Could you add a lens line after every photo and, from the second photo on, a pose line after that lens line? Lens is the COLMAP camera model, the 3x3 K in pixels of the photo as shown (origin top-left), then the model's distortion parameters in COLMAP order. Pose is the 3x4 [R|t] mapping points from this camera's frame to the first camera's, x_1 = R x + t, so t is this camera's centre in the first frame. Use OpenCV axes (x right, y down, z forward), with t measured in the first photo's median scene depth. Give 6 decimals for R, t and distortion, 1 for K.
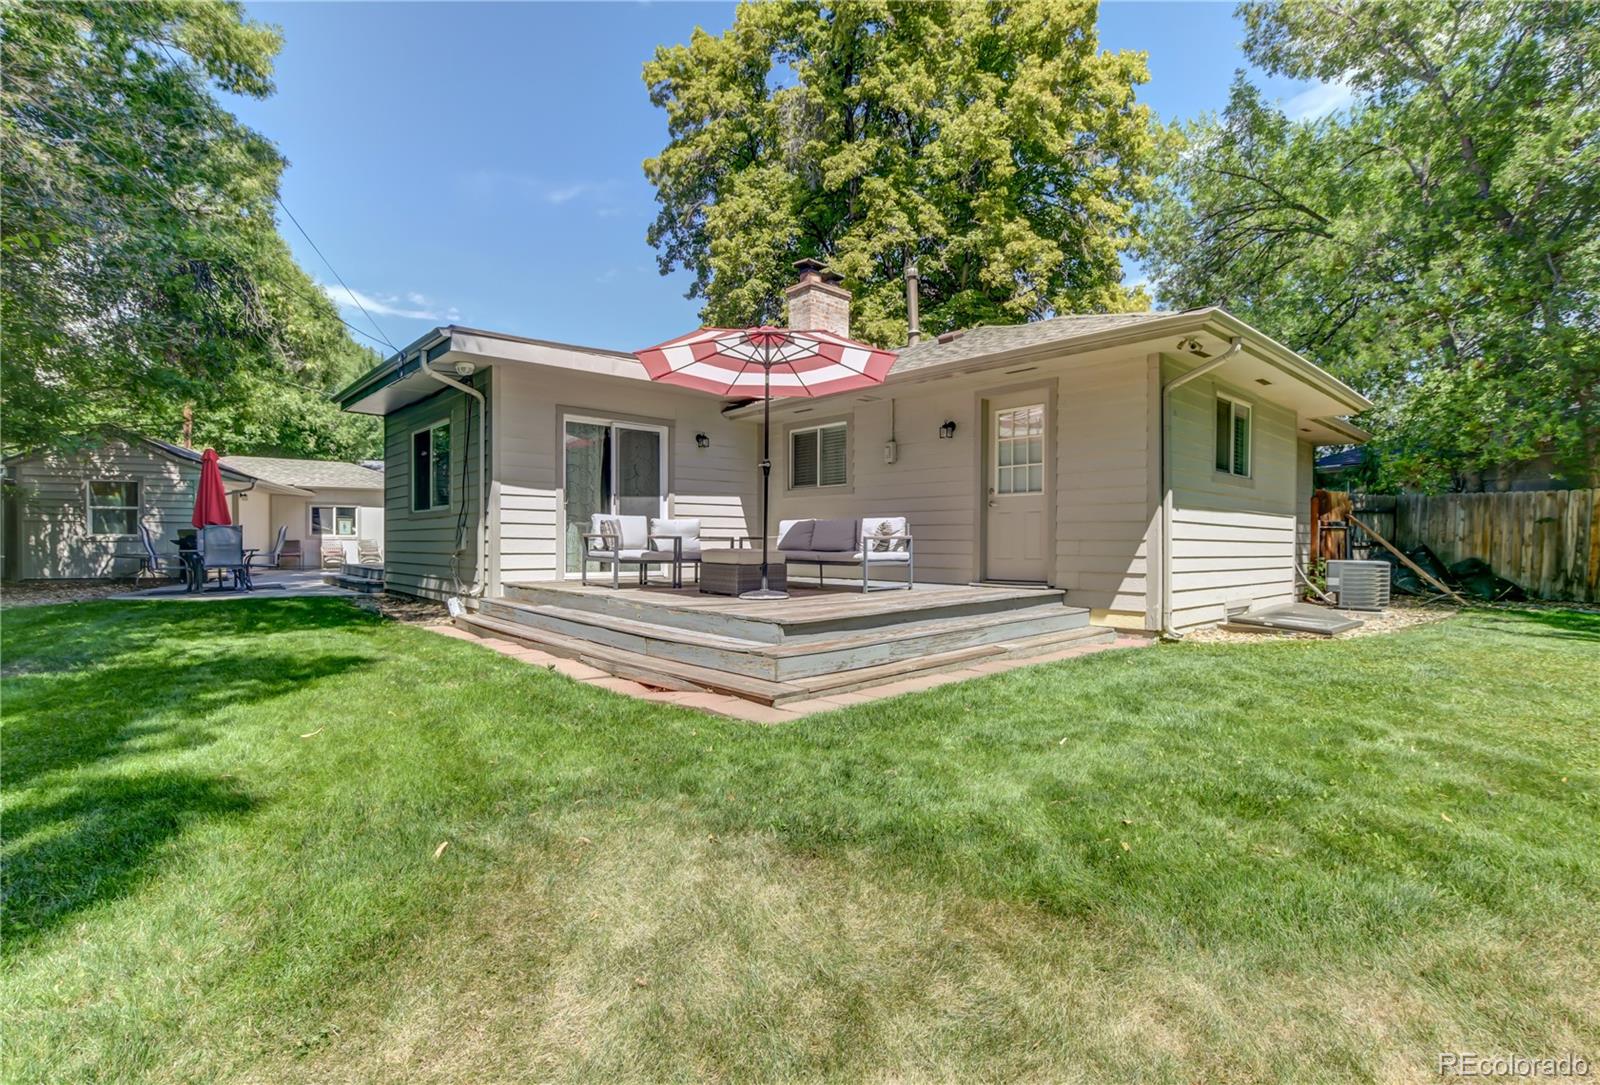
lens RADIAL K [[746.1, 0, 798.3], [0, 746.1, 548.2], [0, 0, 1]] dist [-0.021974, 0.001427]
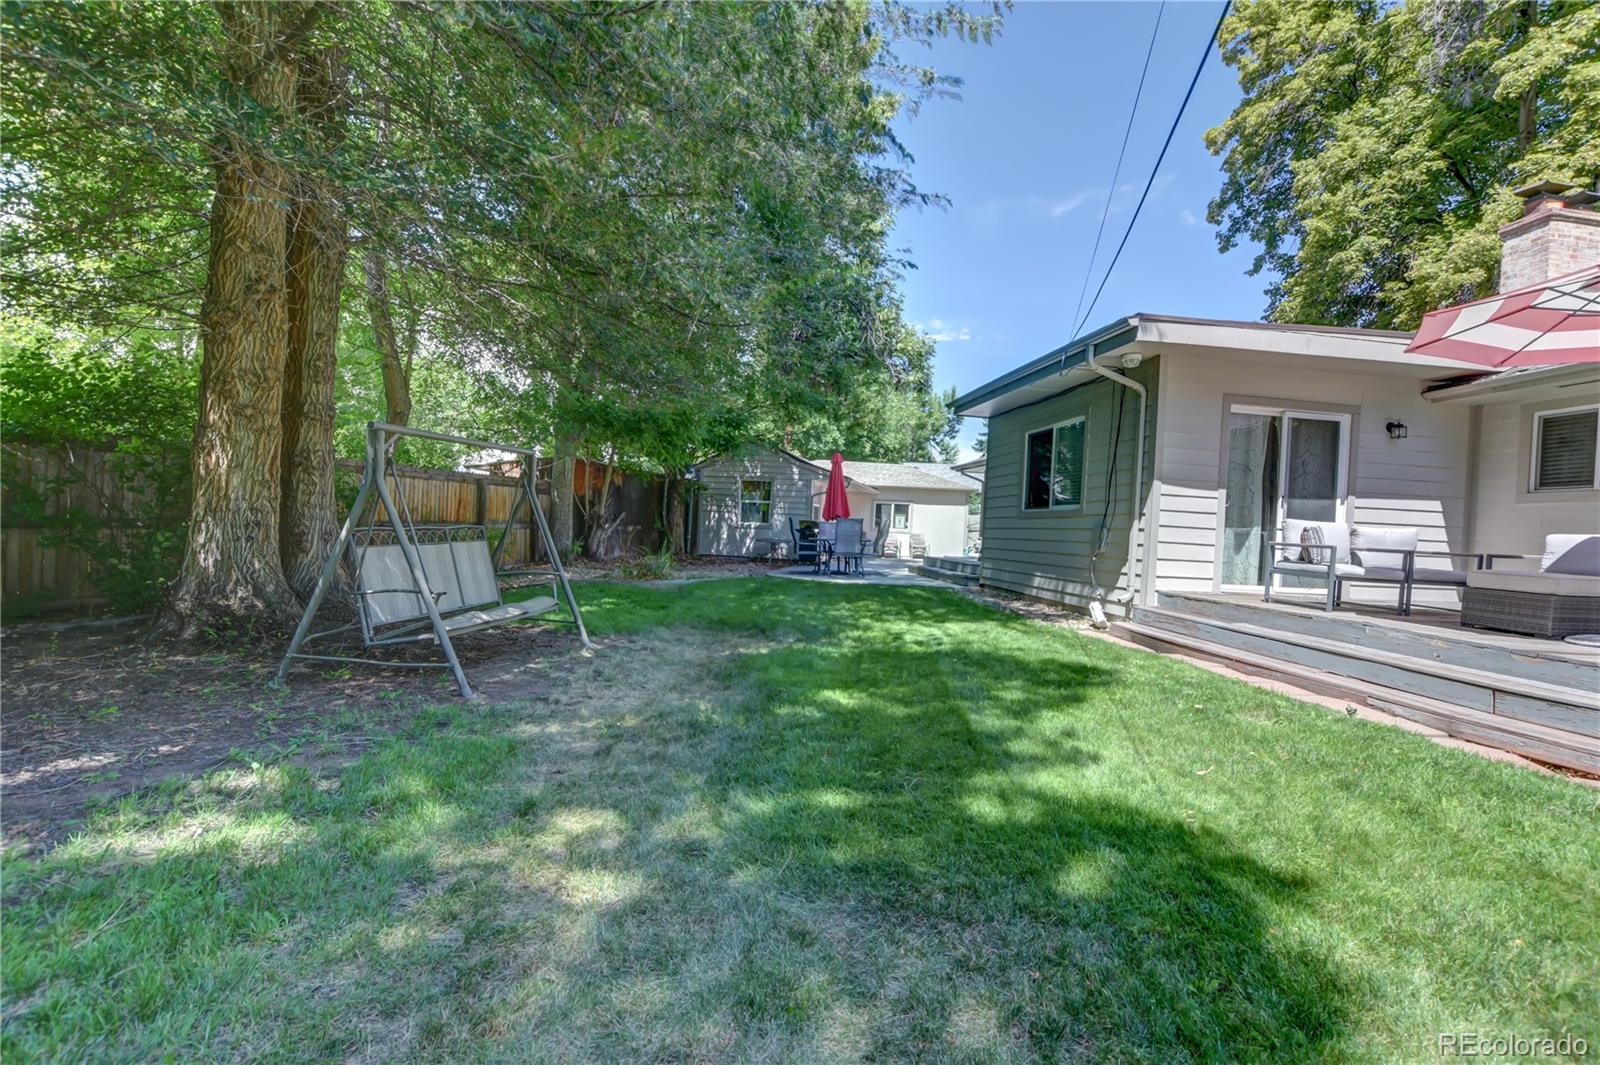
lens RADIAL K [[722.9, 0, 799.7], [0, 722.9, 535.2], [0, 0, 1]] dist [-0.023378, 0.004562]
pose [[0.822819, 0.040253, -0.566876, -0.156541], [-0.049280, 0.998785, -0.000607, 0.000271], [0.566163, 0.028436, 0.823803, 0.009887]]
